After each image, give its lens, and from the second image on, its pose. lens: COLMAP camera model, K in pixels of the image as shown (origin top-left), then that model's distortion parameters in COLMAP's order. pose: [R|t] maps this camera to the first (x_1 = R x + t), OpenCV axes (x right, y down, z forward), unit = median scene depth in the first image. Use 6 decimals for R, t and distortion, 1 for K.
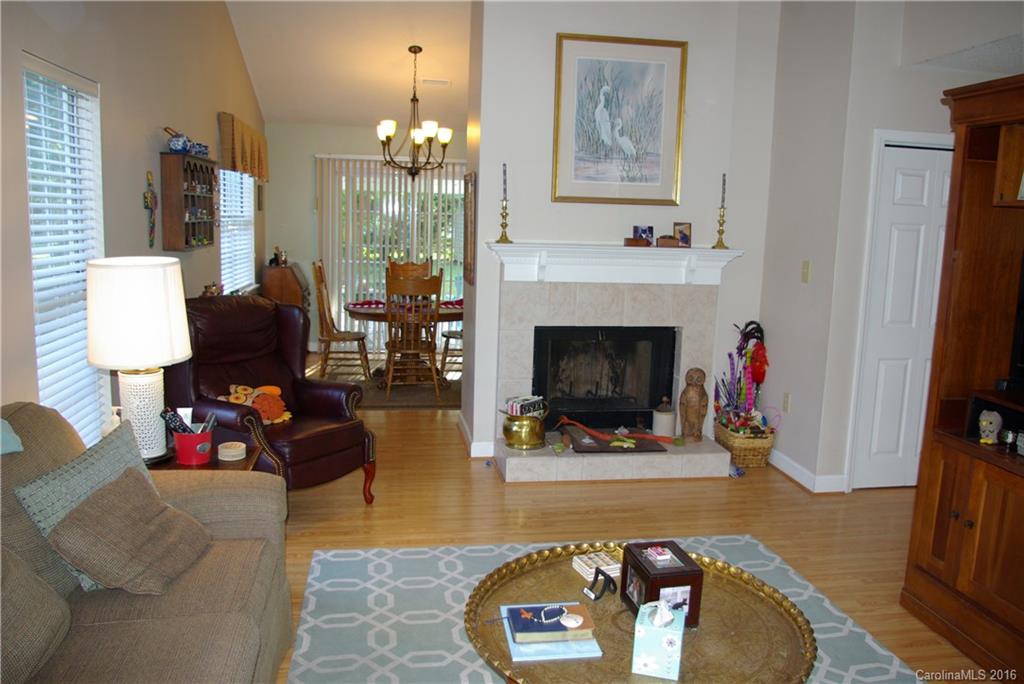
lens RADIAL K [[807.4, 0, 513.8], [0, 807.4, 349.6], [0, 0, 1]] dist [-0.085514, 0.035333]
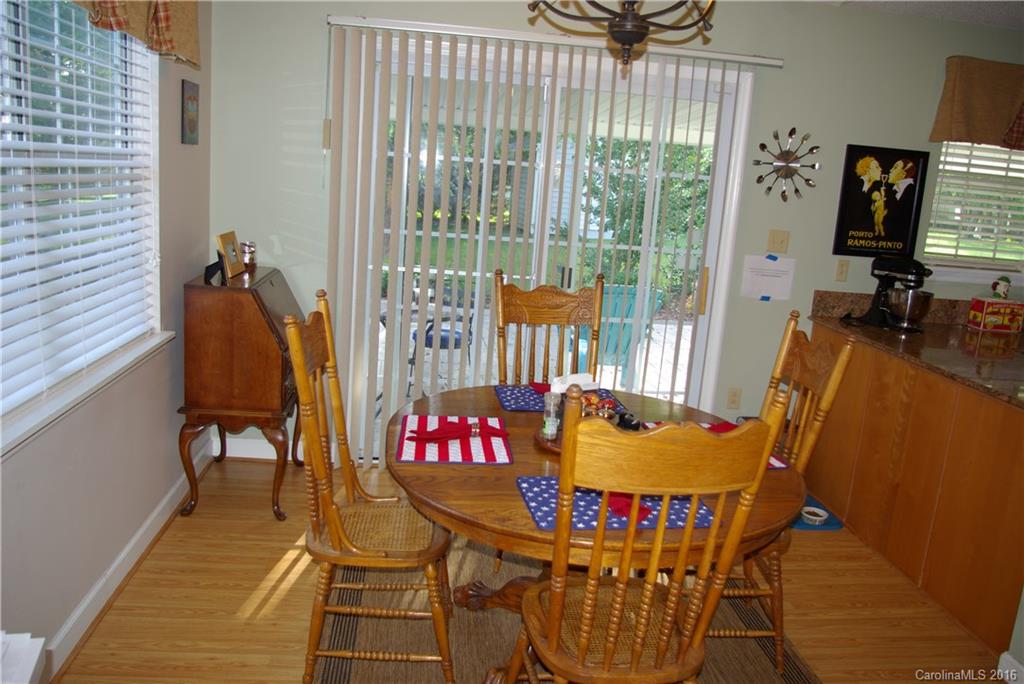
lens RADIAL K [[807.4, 0, 513.1], [0, 807.4, 346.4], [0, 0, 1]] dist [-0.085514, 0.035333]
pose [[0.998053, 0.043386, -0.044811, -0.126339], [-0.041630, 0.998356, 0.039399, -0.092208], [0.046446, -0.037456, 0.998218, 0.587337]]
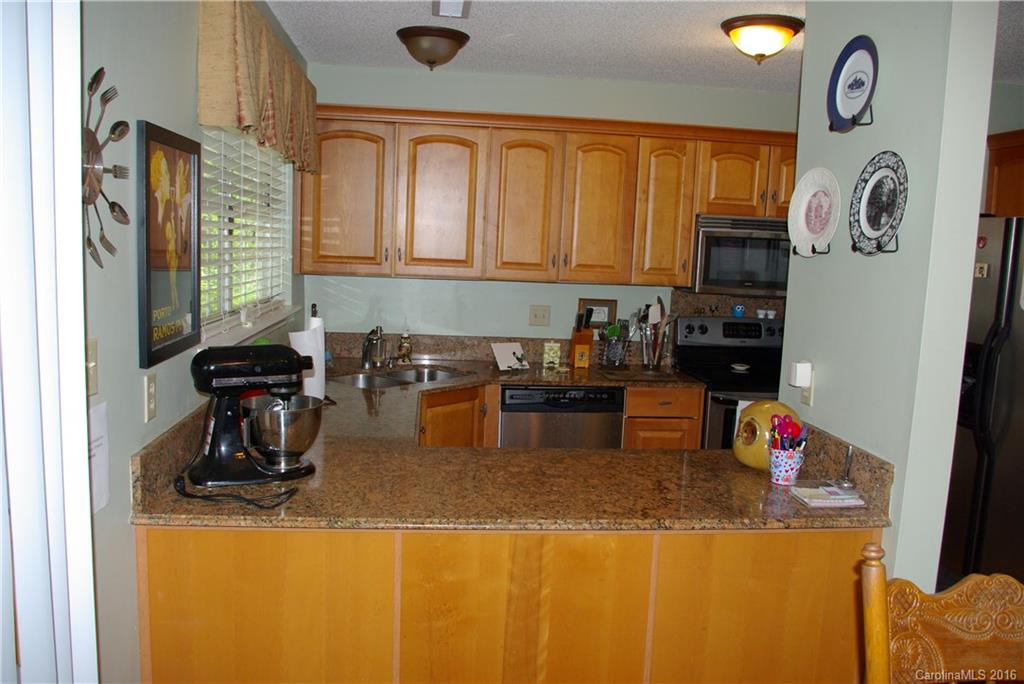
lens RADIAL K [[807.4, 0, 514.5], [0, 807.4, 343.0], [0, 0, 1]] dist [-0.085514, 0.035333]
pose [[0.055573, -0.158458, 0.985801, -0.150008], [0.116765, 0.981583, 0.151198, -0.140742], [-0.991604, 0.106705, 0.073052, 0.840107]]
